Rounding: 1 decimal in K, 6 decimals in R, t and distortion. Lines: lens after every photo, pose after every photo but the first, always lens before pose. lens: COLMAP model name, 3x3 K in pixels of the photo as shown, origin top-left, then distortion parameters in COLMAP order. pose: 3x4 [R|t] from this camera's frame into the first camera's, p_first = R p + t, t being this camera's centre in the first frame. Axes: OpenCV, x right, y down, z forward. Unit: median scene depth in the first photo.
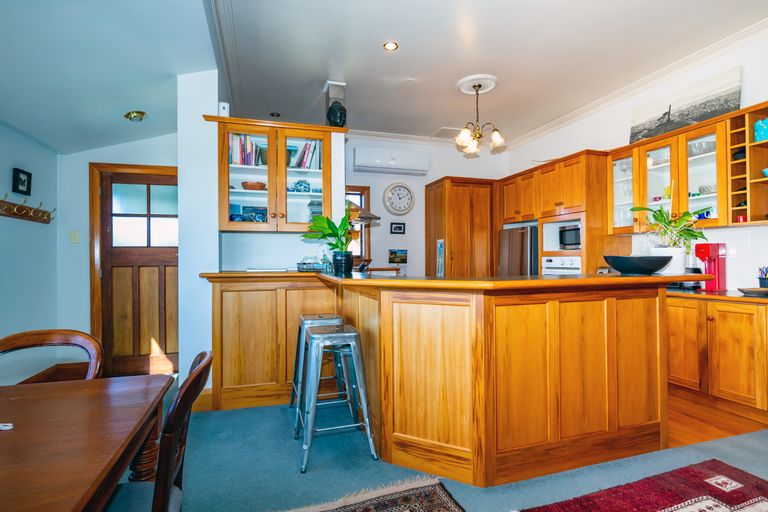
lens RADIAL K [[399.3, 0, 384.2], [0, 399.3, 257.0], [0, 0, 1]] dist [-0.006908, 0.001211]
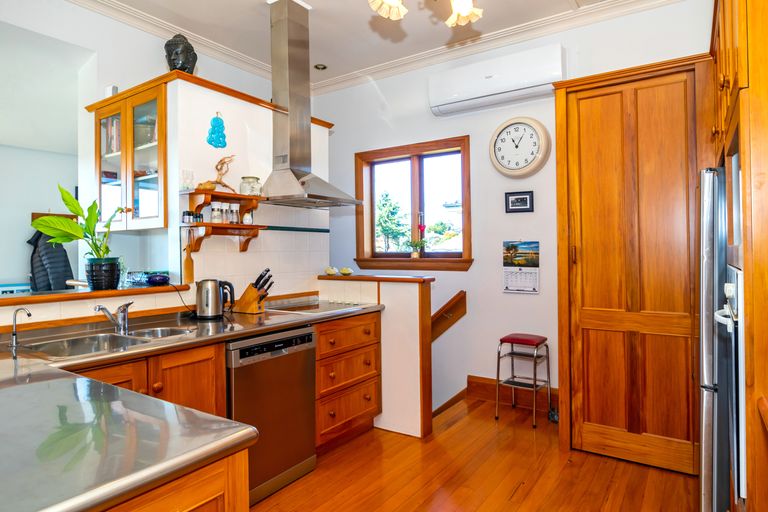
lens RADIAL K [[464.2, 0, 383.4], [0, 464.2, 252.0], [0, 0, 1]] dist [-0.002388, -0.000200]
pose [[0.621700, 0.001924, -0.783253, 0.412256], [0.004462, 0.999972, 0.005998, -0.008711], [0.783243, -0.007224, 0.621674, 0.464964]]
